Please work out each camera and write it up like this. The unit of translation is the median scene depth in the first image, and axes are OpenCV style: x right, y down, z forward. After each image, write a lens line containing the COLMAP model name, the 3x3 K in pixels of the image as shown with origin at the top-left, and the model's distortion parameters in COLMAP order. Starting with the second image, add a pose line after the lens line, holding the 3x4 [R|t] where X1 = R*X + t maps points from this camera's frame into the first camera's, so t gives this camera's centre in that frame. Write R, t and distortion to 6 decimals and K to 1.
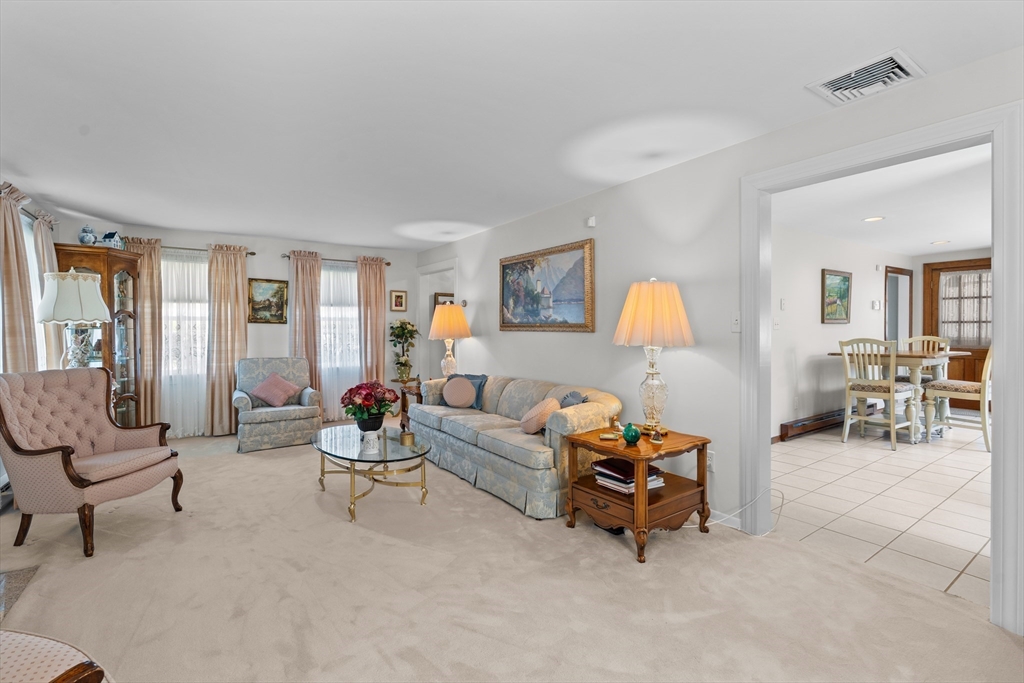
lens RADIAL K [[464.3, 0, 511.2], [0, 464.3, 333.4], [0, 0, 1]] dist [-0.002410, 0.000659]
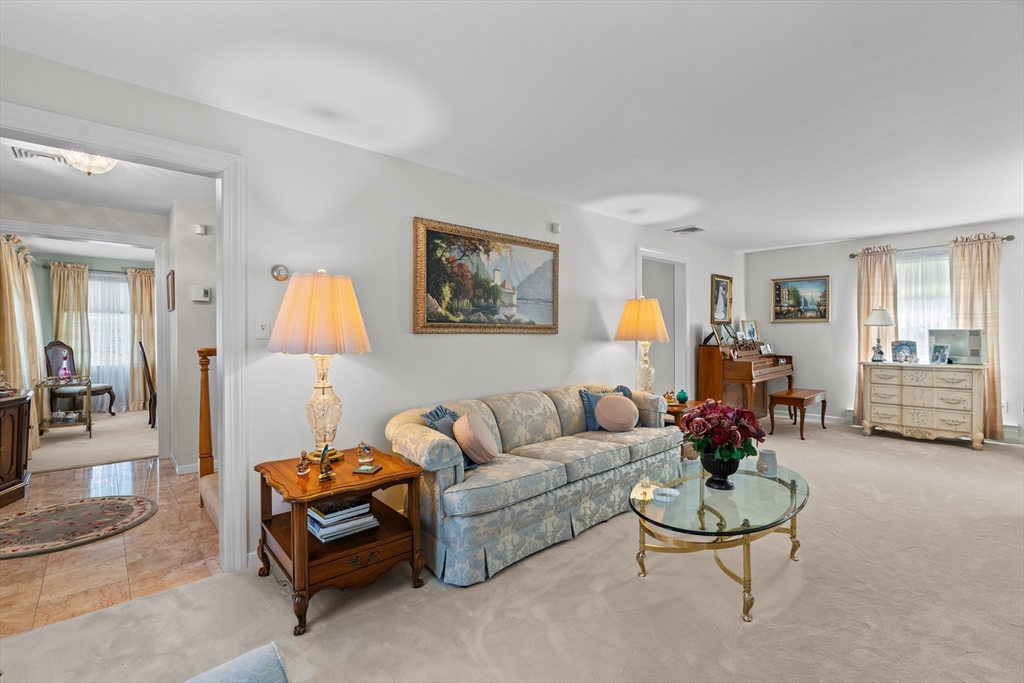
lens RADIAL K [[464.3, 0, 511.2], [0, 464.3, 333.4], [0, 0, 1]] dist [-0.002410, 0.000659]
pose [[-0.135898, 0.001809, 0.990721, -0.734719], [0.013644, 0.999907, 0.000046, -0.004206], [-0.990629, 0.013523, -0.135910, 1.080368]]
